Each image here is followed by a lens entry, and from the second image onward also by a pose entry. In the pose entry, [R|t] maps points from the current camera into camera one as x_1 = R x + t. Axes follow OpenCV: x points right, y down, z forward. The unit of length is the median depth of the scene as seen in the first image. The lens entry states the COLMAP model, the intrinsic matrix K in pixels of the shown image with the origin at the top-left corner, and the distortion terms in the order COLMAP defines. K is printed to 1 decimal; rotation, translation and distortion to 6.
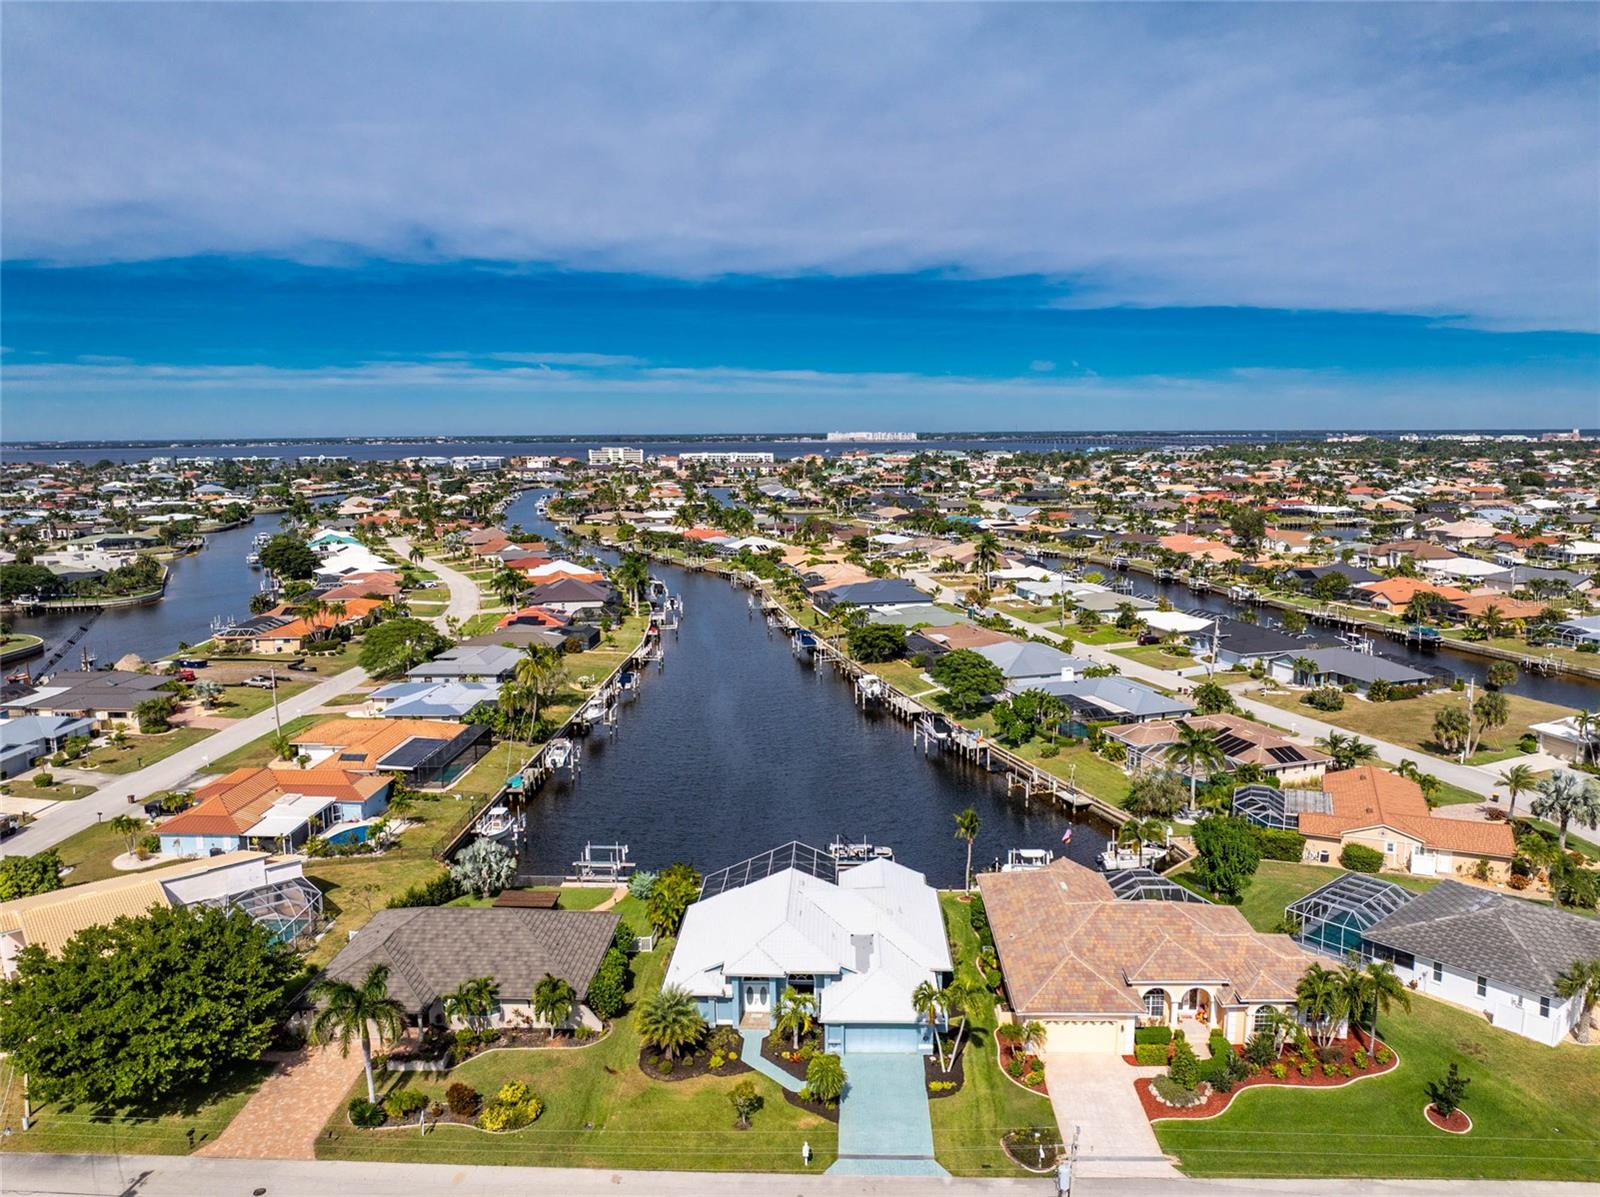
lens RADIAL K [[1117.8, 0, 800.0], [0, 1117.8, 598.5], [0, 0, 1]] dist [-0.029315, -0.001501]
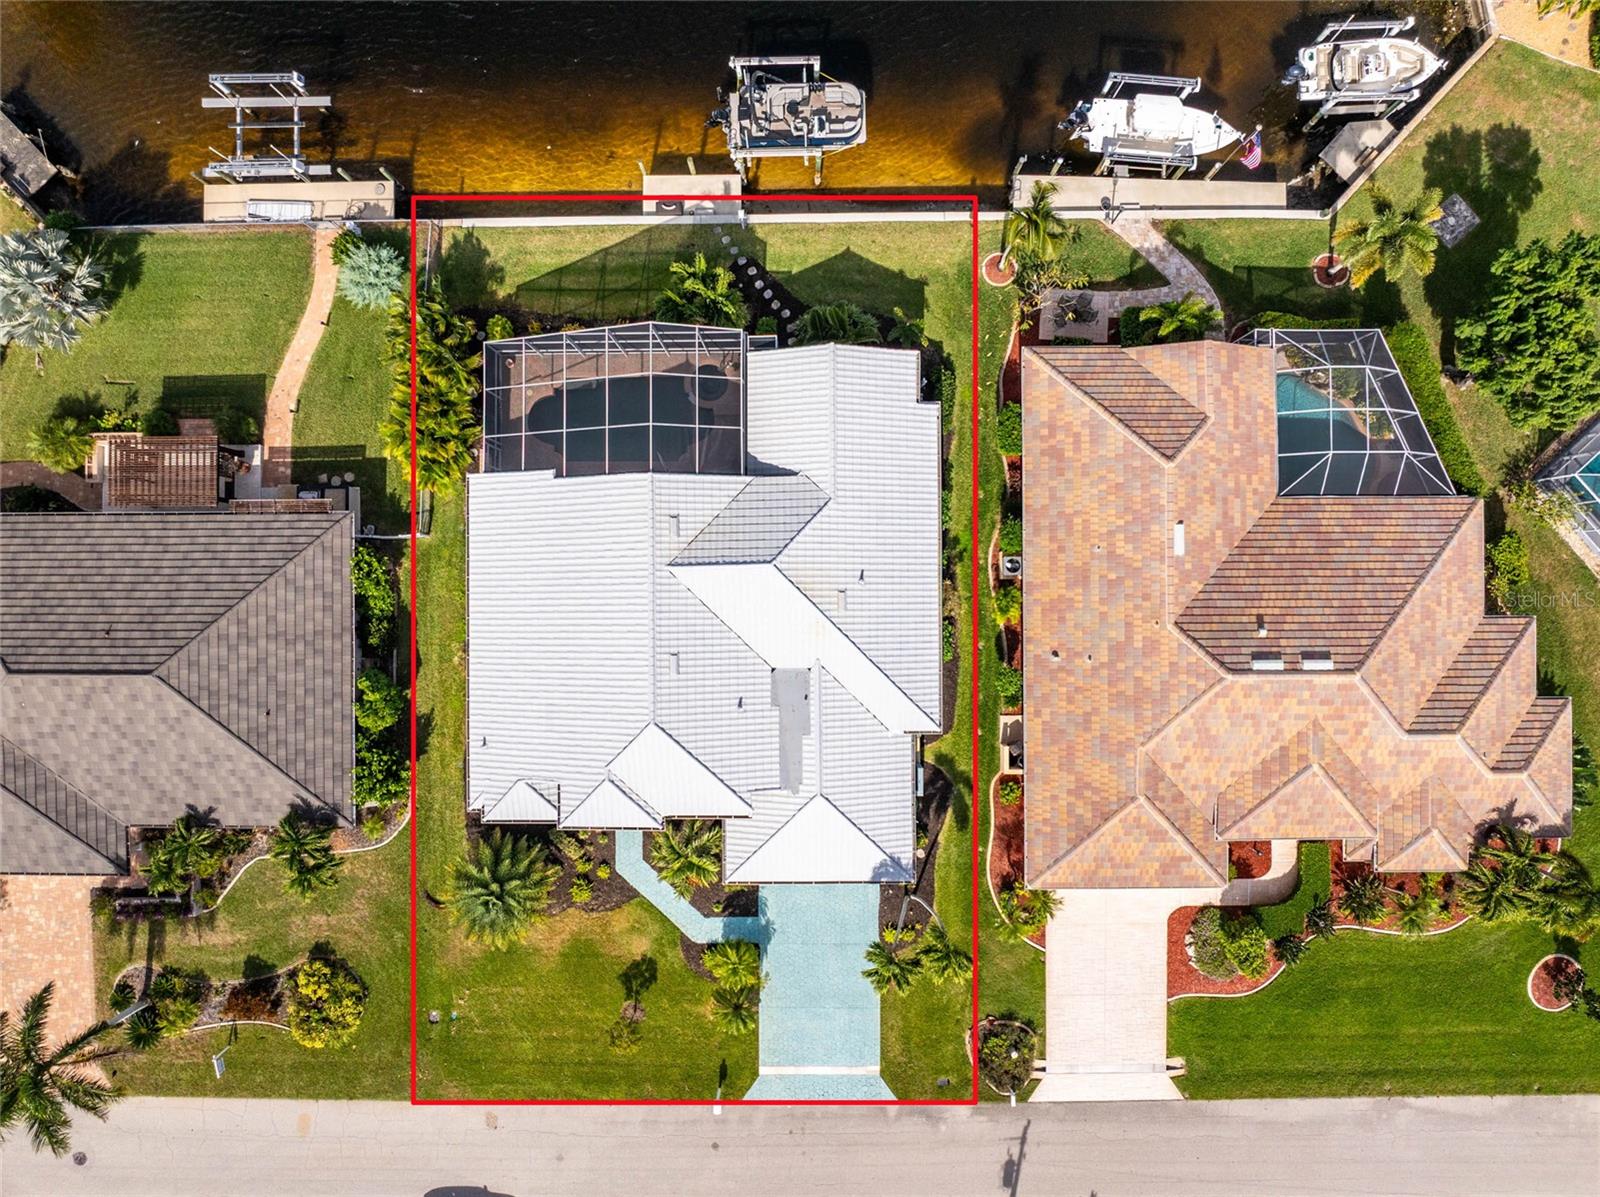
lens RADIAL K [[1117.8, 0, 800.0], [0, 1117.8, 598.5], [0, 0, 1]] dist [-0.029315, -0.001501]
pose [[0.998853, -0.047847, -0.001580, 0.076006], [0.009273, 0.161010, 0.986909, -0.319003], [-0.046966, -0.985792, 0.161269, 1.126878]]
